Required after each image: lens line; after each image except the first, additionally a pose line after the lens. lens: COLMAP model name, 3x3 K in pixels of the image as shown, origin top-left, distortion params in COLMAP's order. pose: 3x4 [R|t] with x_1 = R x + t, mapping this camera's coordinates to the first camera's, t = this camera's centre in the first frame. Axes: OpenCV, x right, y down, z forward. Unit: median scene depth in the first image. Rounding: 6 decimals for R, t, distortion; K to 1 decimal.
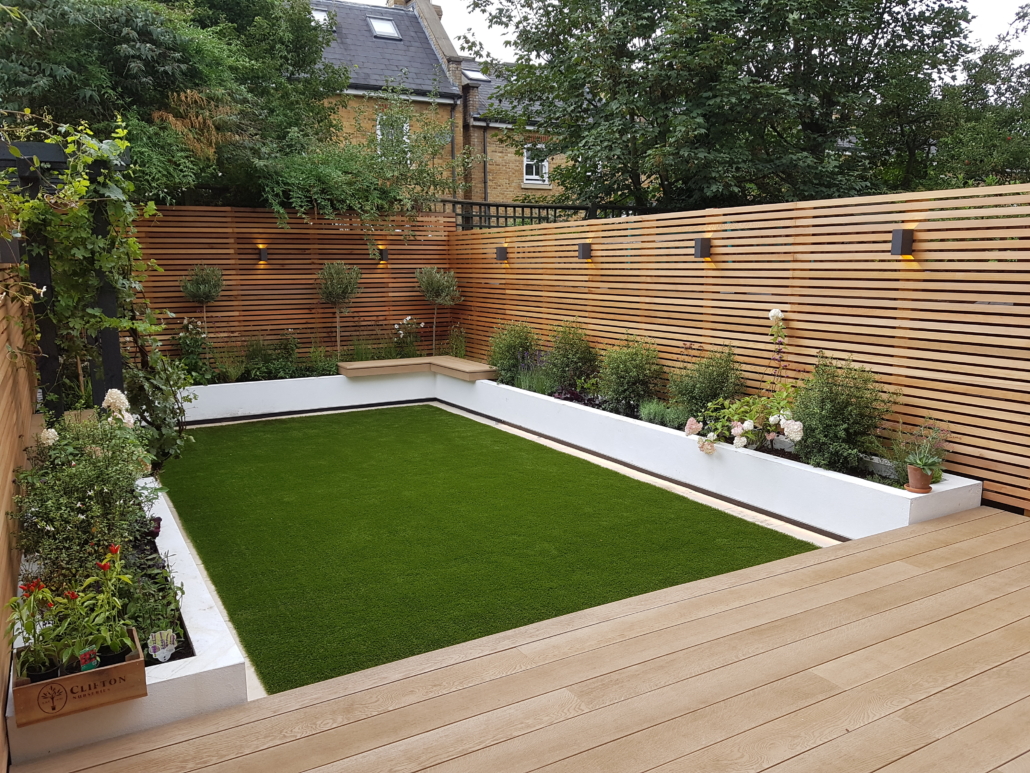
lens RADIAL K [[812.5, 0, 529.0], [0, 812.5, 388.5], [0, 0, 1]] dist [0.061633, -0.079056]
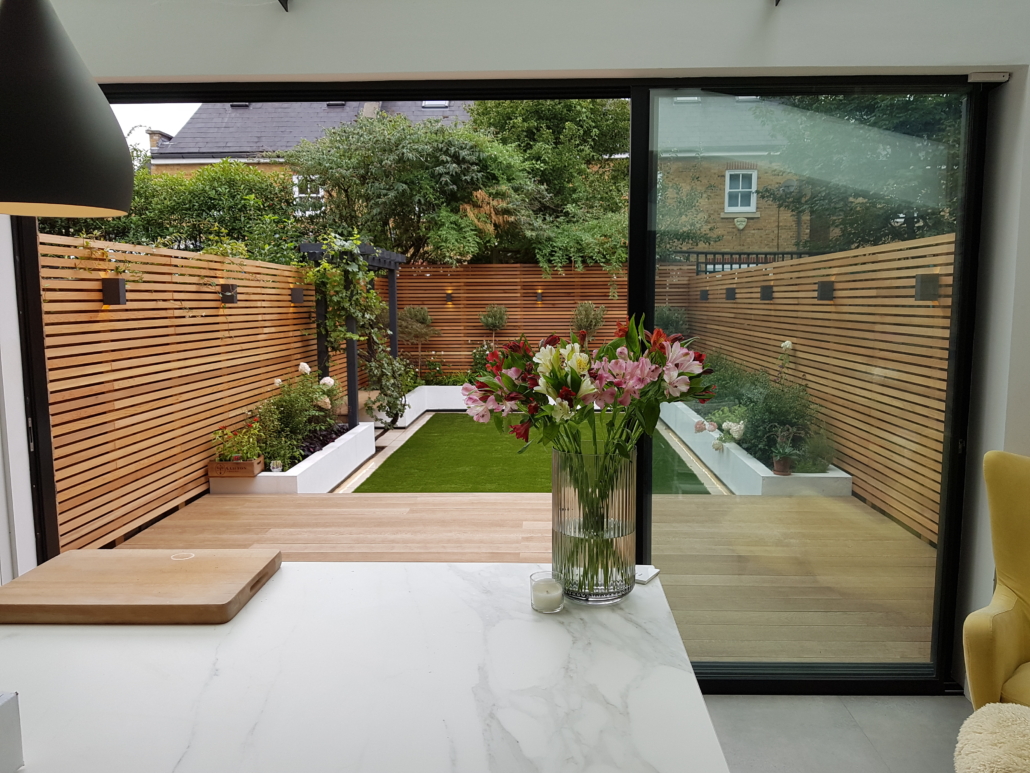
lens RADIAL K [[812.5, 0, 529.0], [0, 812.5, 388.5], [0, 0, 1]] dist [0.061633, -0.079056]
pose [[0.851752, 0.059180, -0.520592, 0.453675], [-0.082748, 0.996325, -0.022125, 0.027408], [0.517370, 0.061923, 0.853519, -0.209512]]
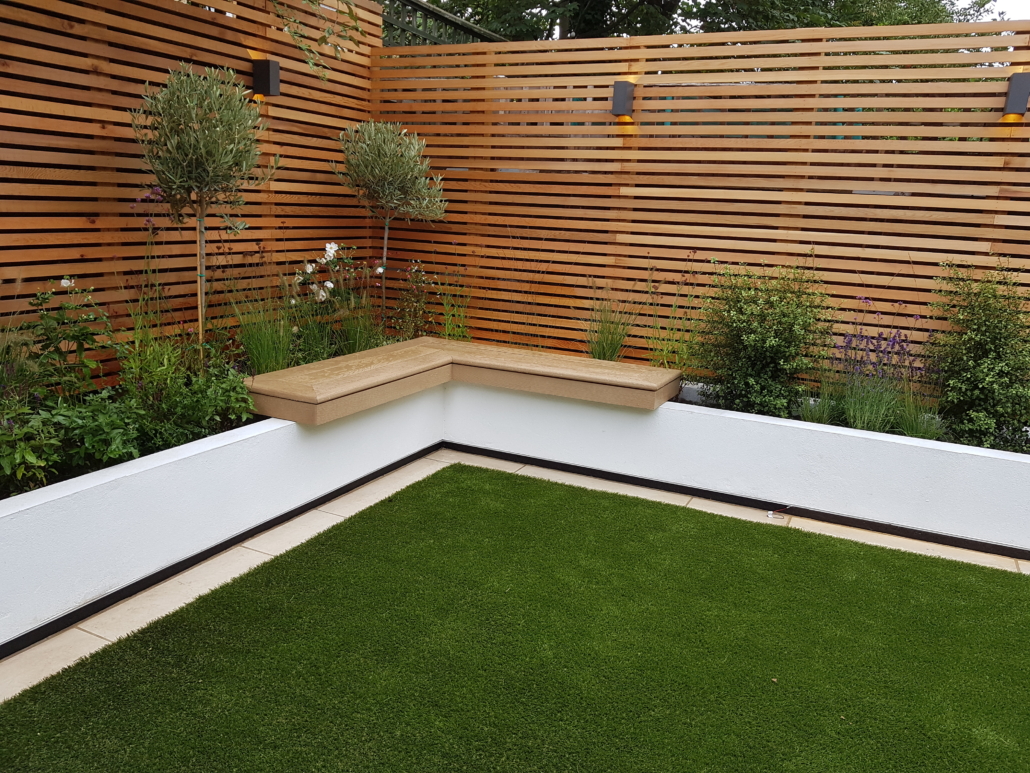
lens RADIAL K [[812.5, 0, 529.0], [0, 812.5, 388.5], [0, 0, 1]] dist [0.061633, -0.079056]
pose [[0.831149, -0.082409, 0.549909, -0.376227], [0.034617, 0.994707, 0.096746, -0.067069], [-0.554971, -0.061374, 0.829602, 0.767810]]
